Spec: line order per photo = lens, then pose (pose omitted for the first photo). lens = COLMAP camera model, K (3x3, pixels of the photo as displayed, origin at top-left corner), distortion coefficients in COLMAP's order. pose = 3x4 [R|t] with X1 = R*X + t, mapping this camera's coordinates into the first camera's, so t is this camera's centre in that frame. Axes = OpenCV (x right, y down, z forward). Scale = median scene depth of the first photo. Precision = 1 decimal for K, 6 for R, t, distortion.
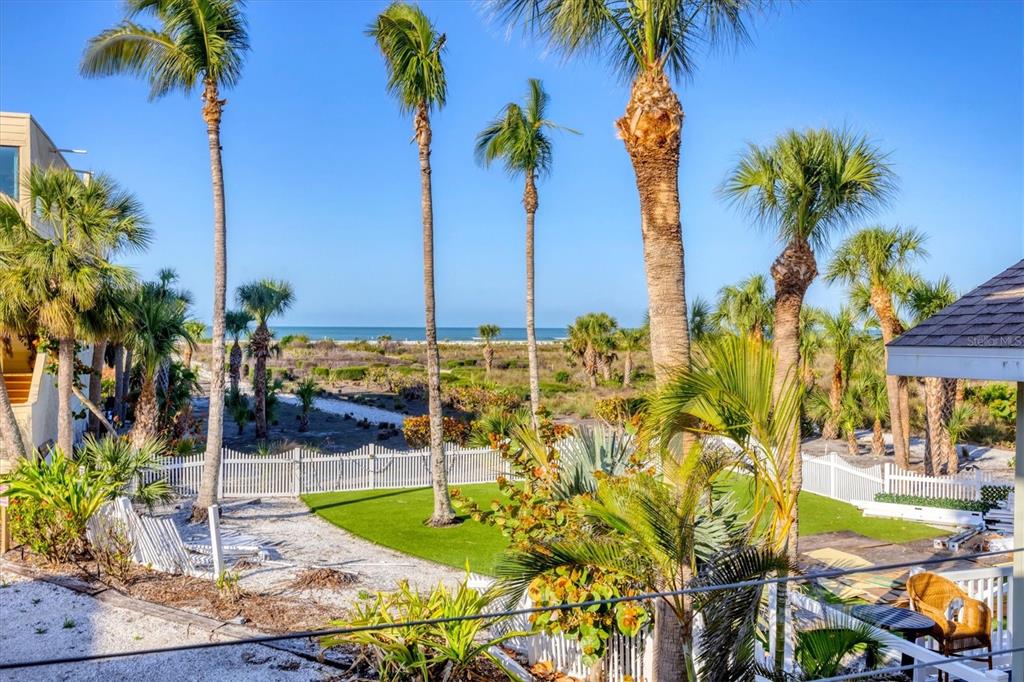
lens RADIAL K [[924.8, 0, 512.0], [0, 924.8, 341.0], [0, 0, 1]] dist [0.003524, -0.007356]
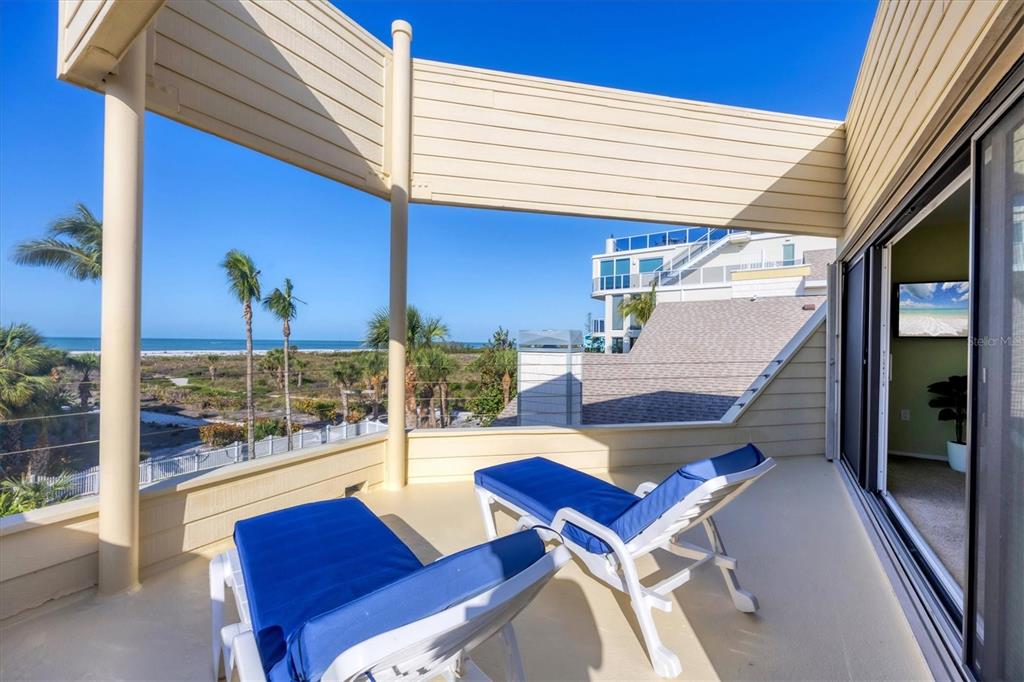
lens RADIAL K [[409.8, 0, 512.0], [0, 409.8, 341.0], [0, 0, 1]] dist [0.003080, -0.000038]
pose [[0.796301, 0.004397, 0.604885, -0.153631], [0.001506, 0.999956, -0.009250, -0.121009], [-0.604899, 0.008277, 0.796259, -0.143184]]
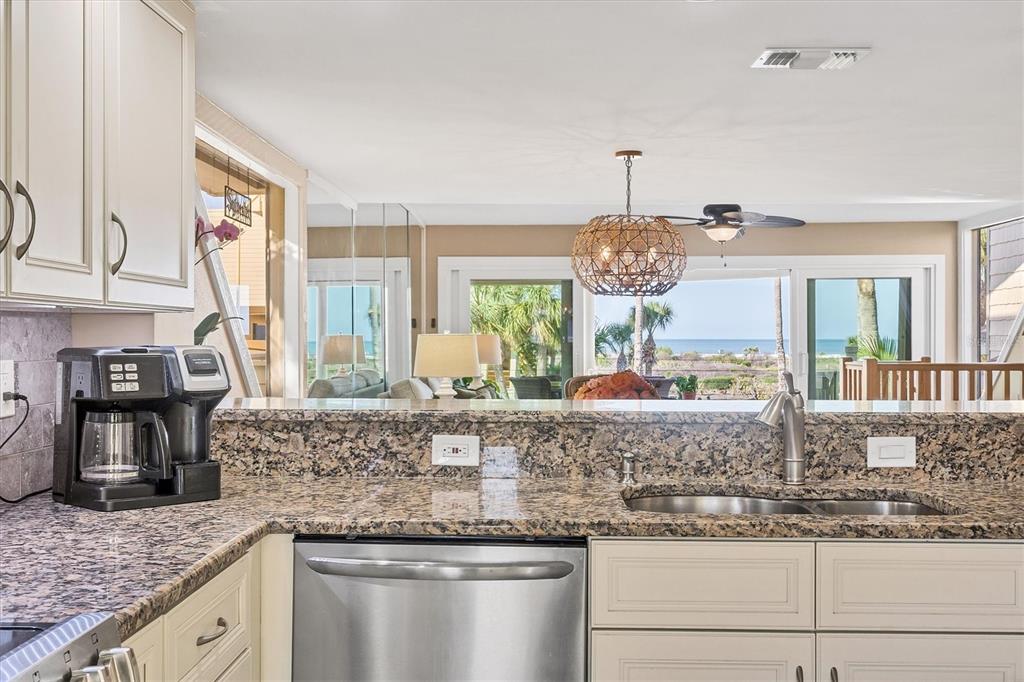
lens RADIAL K [[1051.7, 0, 512.0], [0, 1051.7, 341.0], [0, 0, 1]] dist [0.020880, 0.010827]
pose [[0.935486, -0.004871, -0.353331, 0.088864], [-0.000035, 0.999904, -0.013876, 0.011910], [0.353364, 0.012993, 0.935396, -0.600354]]
